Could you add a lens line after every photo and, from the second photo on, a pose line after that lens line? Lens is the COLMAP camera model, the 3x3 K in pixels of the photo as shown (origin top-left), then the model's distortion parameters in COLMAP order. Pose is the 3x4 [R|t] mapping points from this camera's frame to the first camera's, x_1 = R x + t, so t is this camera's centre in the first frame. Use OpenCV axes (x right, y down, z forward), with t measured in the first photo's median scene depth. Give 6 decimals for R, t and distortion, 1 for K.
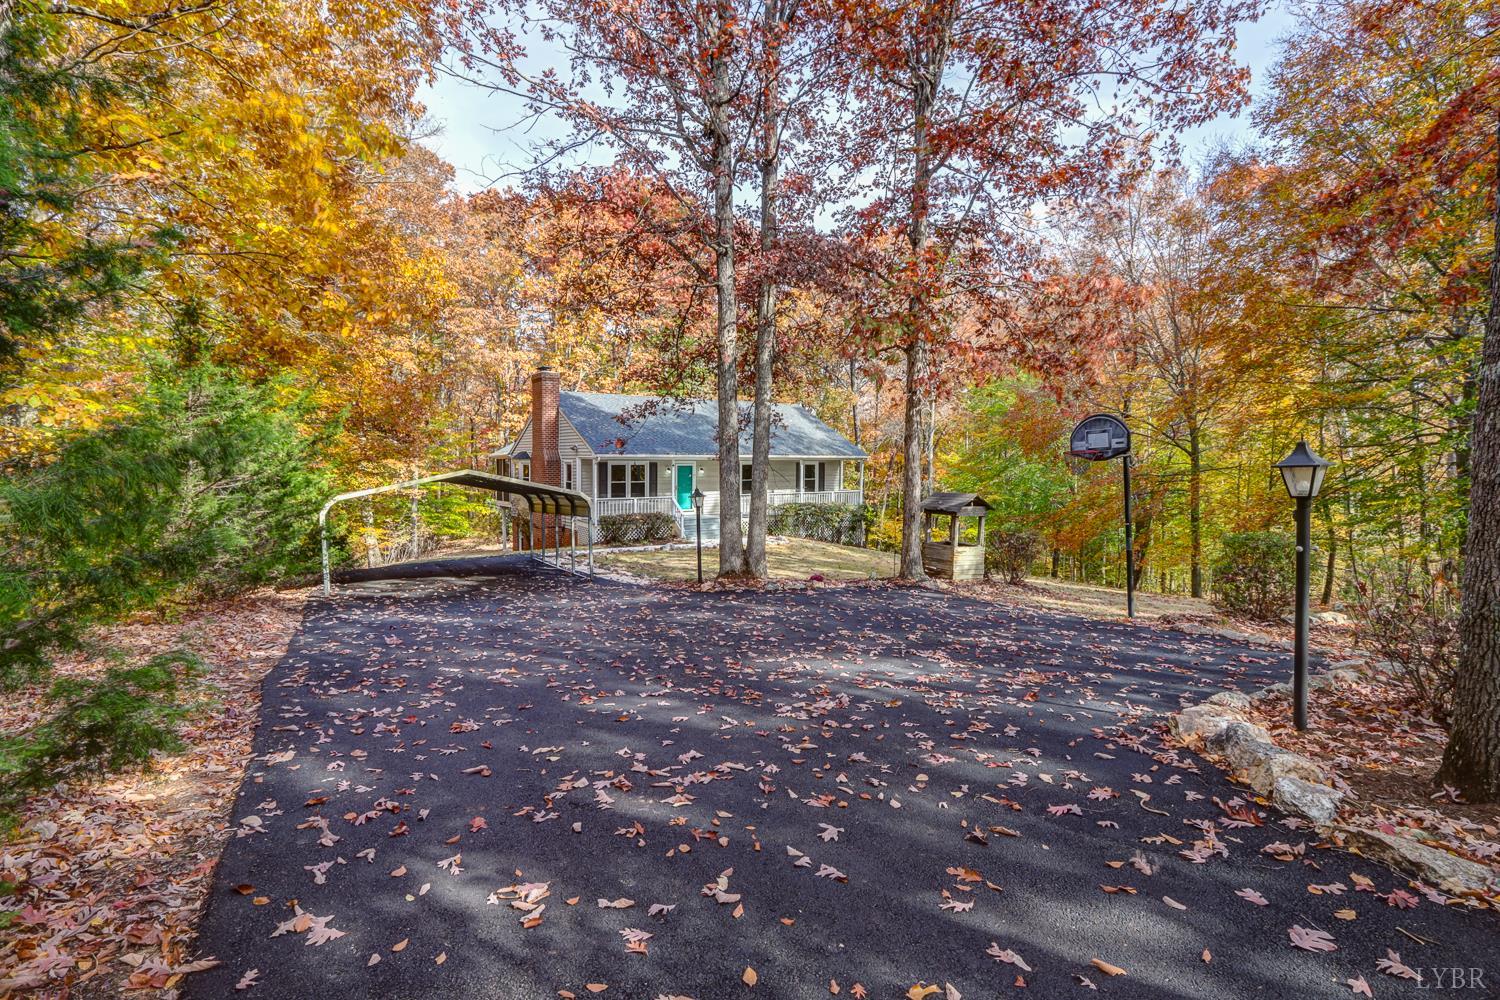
lens RADIAL K [[700.0, 0, 738.1], [0, 700.0, 482.9], [0, 0, 1]] dist [-0.016064, 0.000911]
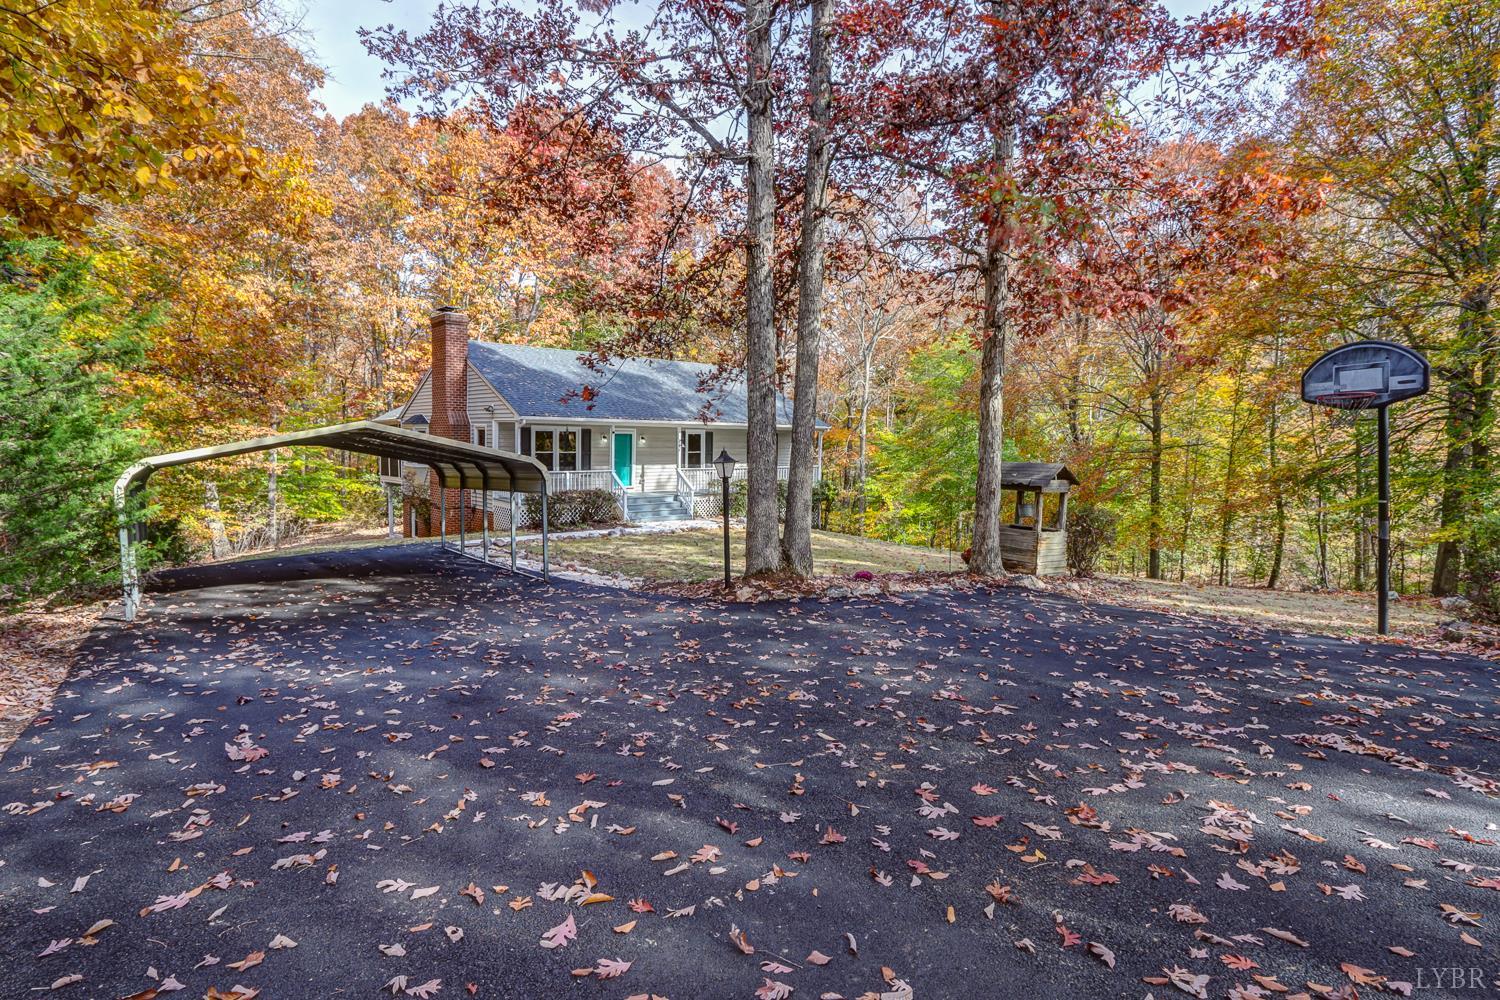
lens RADIAL K [[715.2, 0, 735.1], [0, 715.2, 476.3], [0, 0, 1]] dist [-0.015377, 0.000229]
pose [[0.989562, 0.004093, 0.144050, -0.071521], [-0.006972, 0.999786, 0.019485, 0.009313], [-0.143940, -0.020286, 0.989379, 0.145674]]
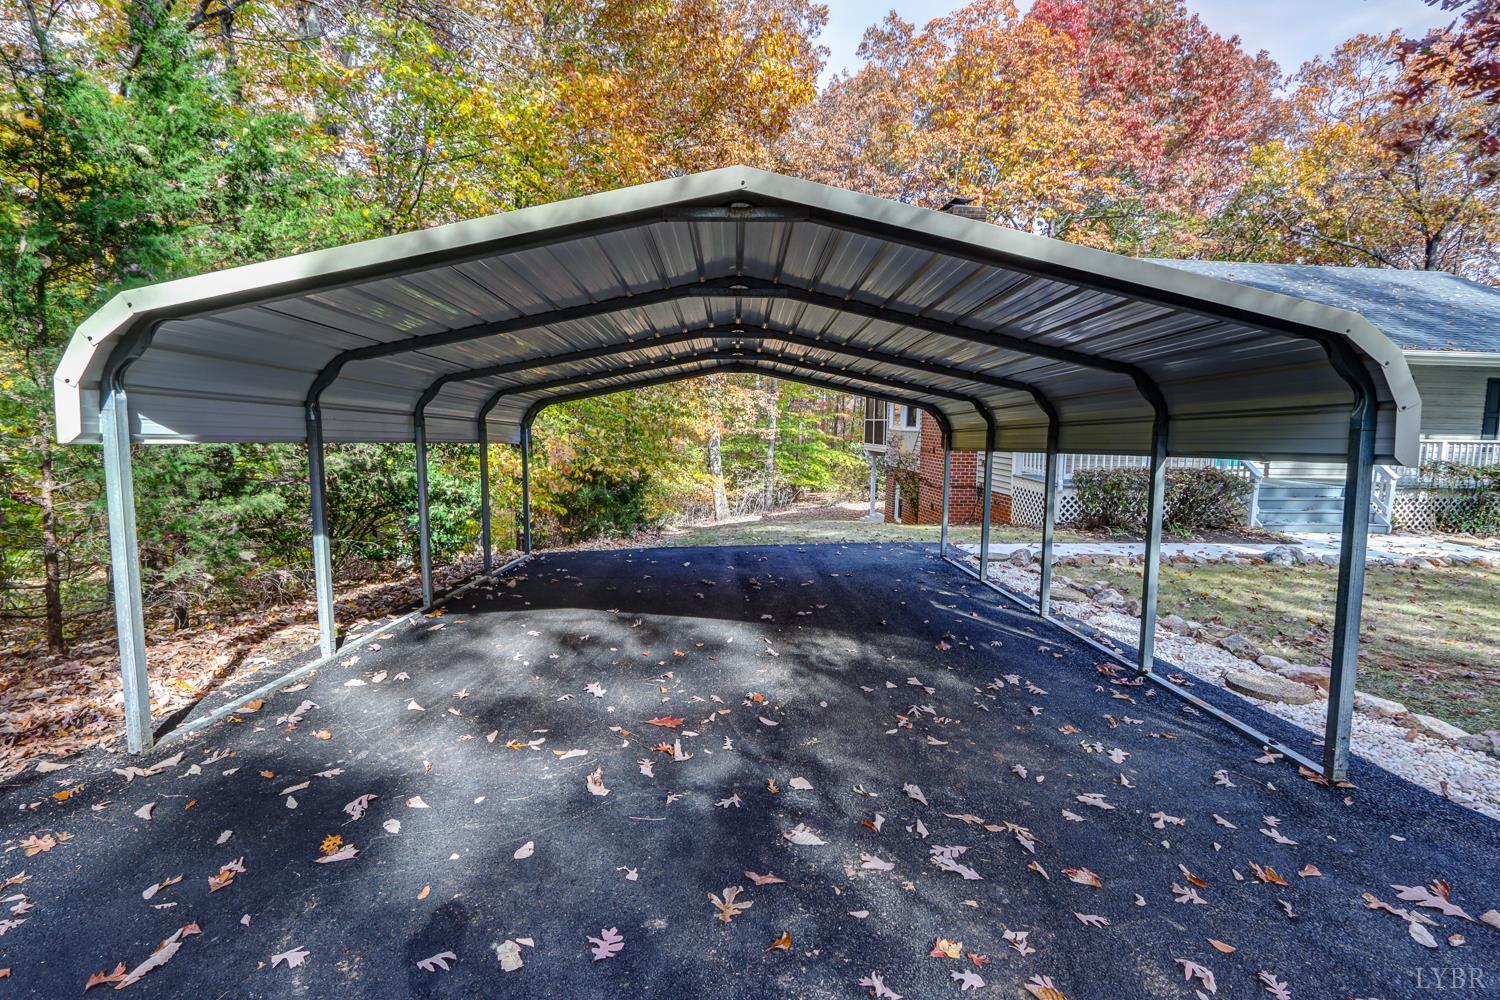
lens RADIAL K [[715.2, 0, 735.1], [0, 715.2, 476.3], [0, 0, 1]] dist [-0.015377, 0.000229]
pose [[0.873517, 0.055630, -0.483604, -0.148404], [-0.030469, 0.997749, 0.059739, 0.028118], [0.485839, -0.037448, 0.873246, 0.415759]]
